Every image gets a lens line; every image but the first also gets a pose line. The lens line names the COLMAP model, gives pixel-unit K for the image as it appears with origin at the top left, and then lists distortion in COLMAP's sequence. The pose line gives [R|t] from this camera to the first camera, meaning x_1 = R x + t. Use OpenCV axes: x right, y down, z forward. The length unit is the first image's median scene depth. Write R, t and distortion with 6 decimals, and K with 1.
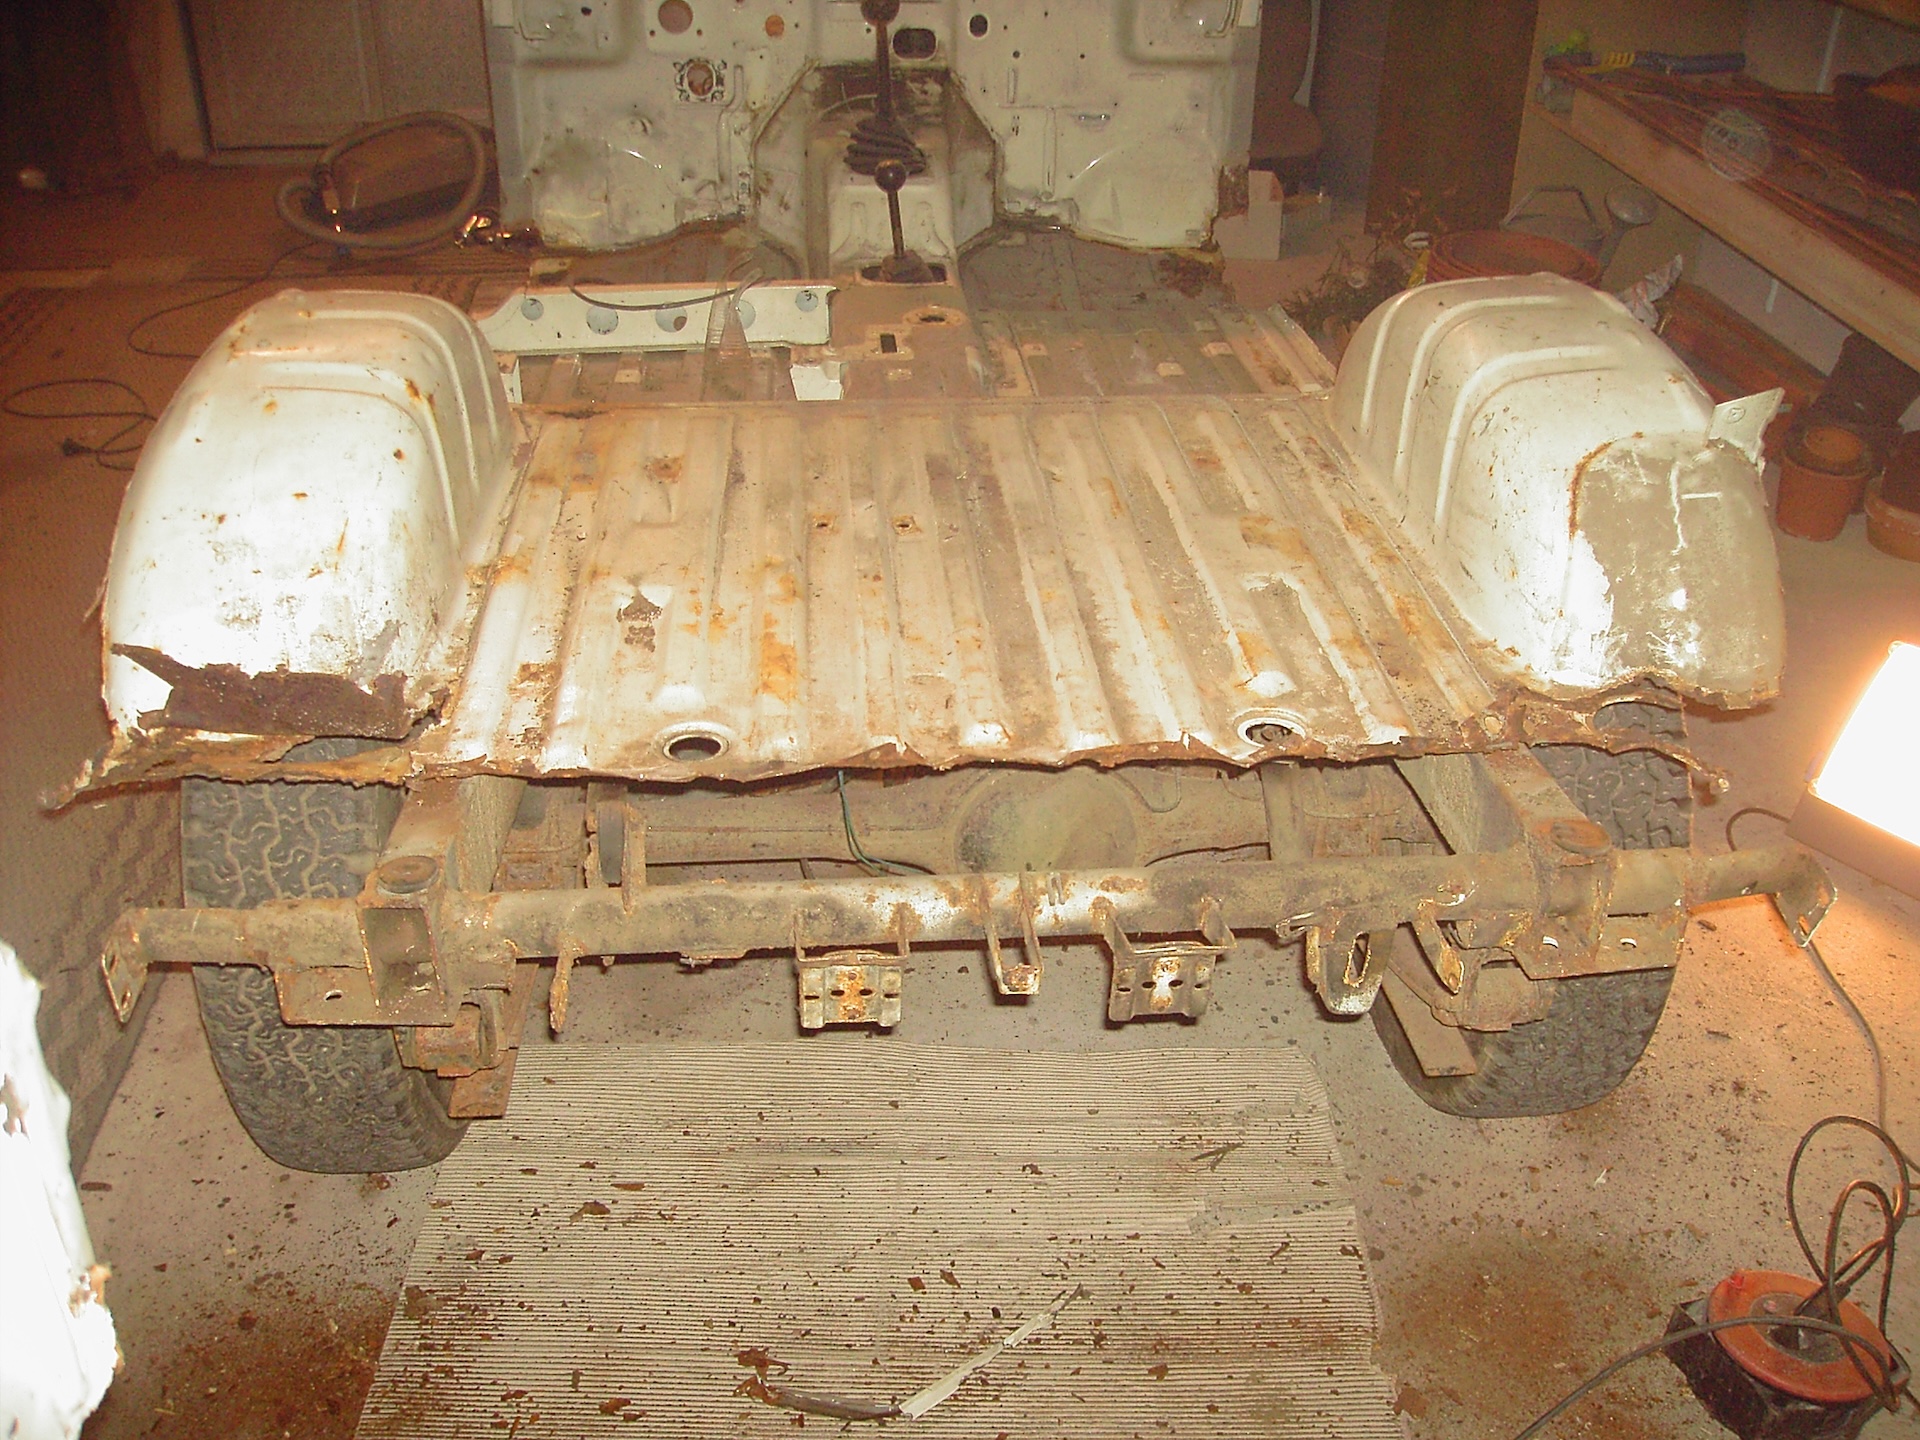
lens RADIAL K [[1857.7, 0, 985.4], [0, 1857.7, 833.5], [0, 0, 1]] dist [-0.165088, 0.140467]
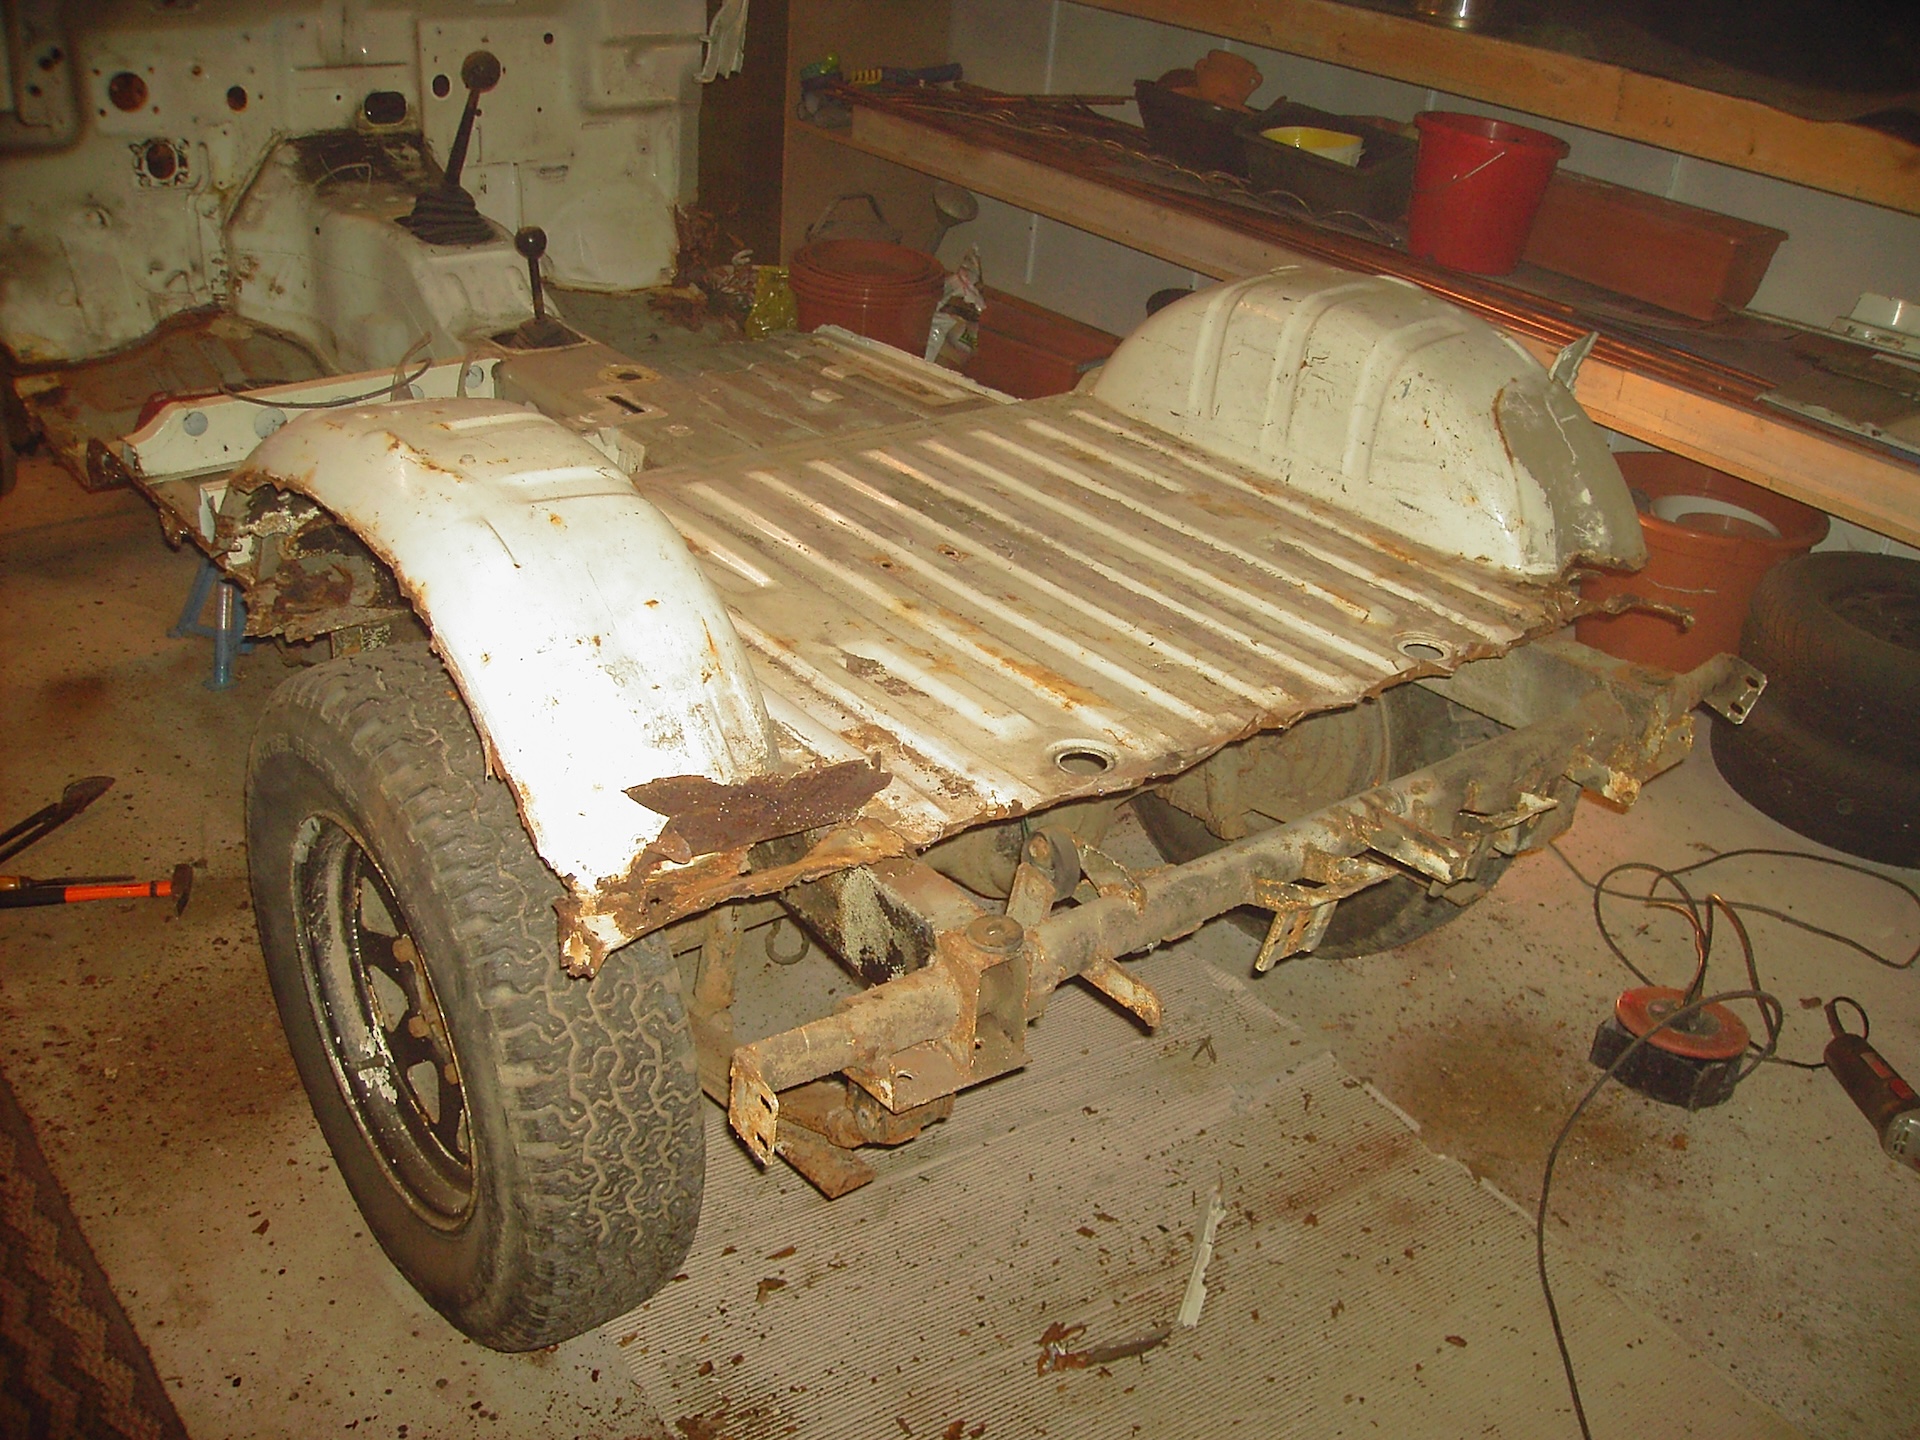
lens RADIAL K [[1857.7, 0, 985.4], [0, 1857.7, 833.5], [0, 0, 1]] dist [-0.165088, 0.140467]
pose [[0.830744, -0.246253, 0.499224, -0.416910], [0.250108, 0.966328, 0.060465, -0.047273], [-0.497304, 0.074629, 0.864361, 0.047603]]
